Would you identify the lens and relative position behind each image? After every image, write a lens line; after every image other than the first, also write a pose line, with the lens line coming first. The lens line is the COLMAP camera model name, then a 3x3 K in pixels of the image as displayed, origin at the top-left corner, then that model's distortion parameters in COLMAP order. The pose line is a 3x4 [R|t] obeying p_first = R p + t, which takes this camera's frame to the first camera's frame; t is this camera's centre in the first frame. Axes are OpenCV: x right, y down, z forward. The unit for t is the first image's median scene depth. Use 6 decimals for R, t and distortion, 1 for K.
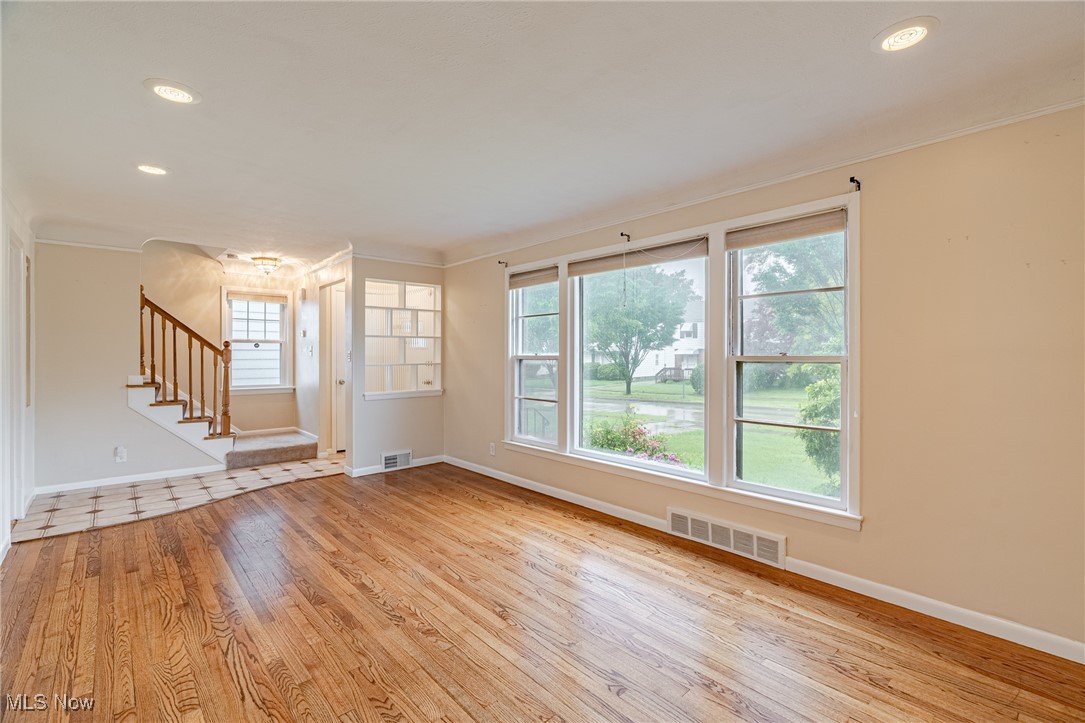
lens RADIAL K [[491.2, 0, 545.7], [0, 491.2, 357.3], [0, 0, 1]] dist [-0.002480, -0.000402]
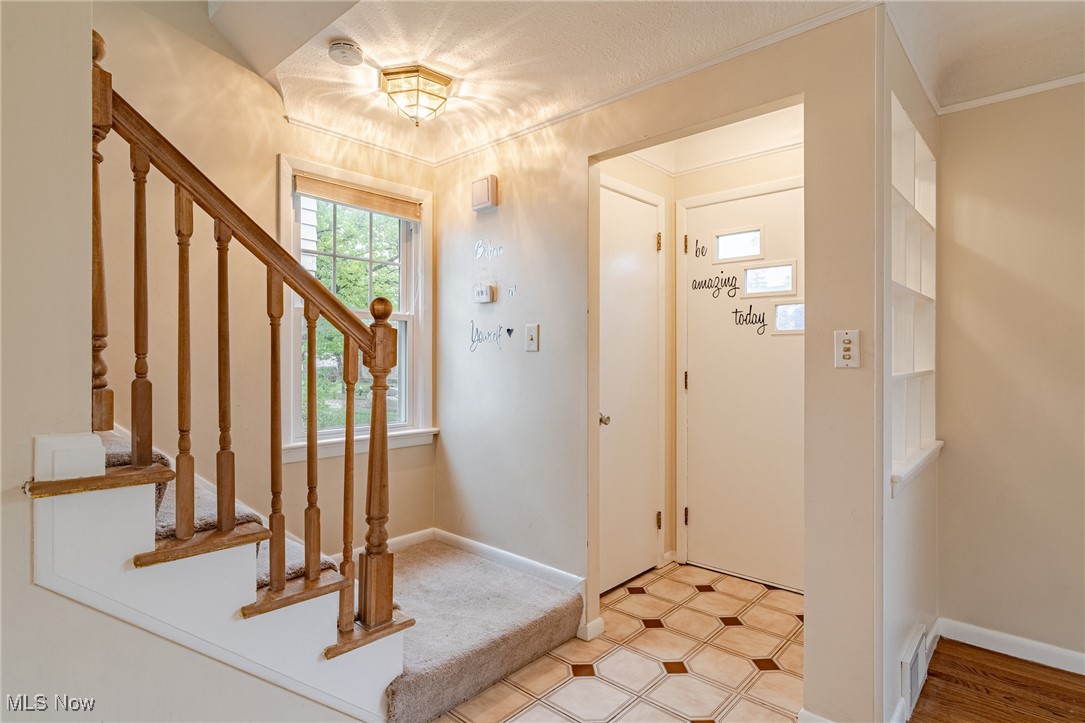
lens RADIAL K [[566.5, 0, 542.4], [0, 566.5, 358.5], [0, 0, 1]] dist [0.000528, 0.001532]
pose [[0.994199, 0.000441, 0.107557, -0.623444], [-0.000408, 1.000000, -0.000332, 0.003045], [-0.107557, 0.000286, 0.994199, 0.690561]]
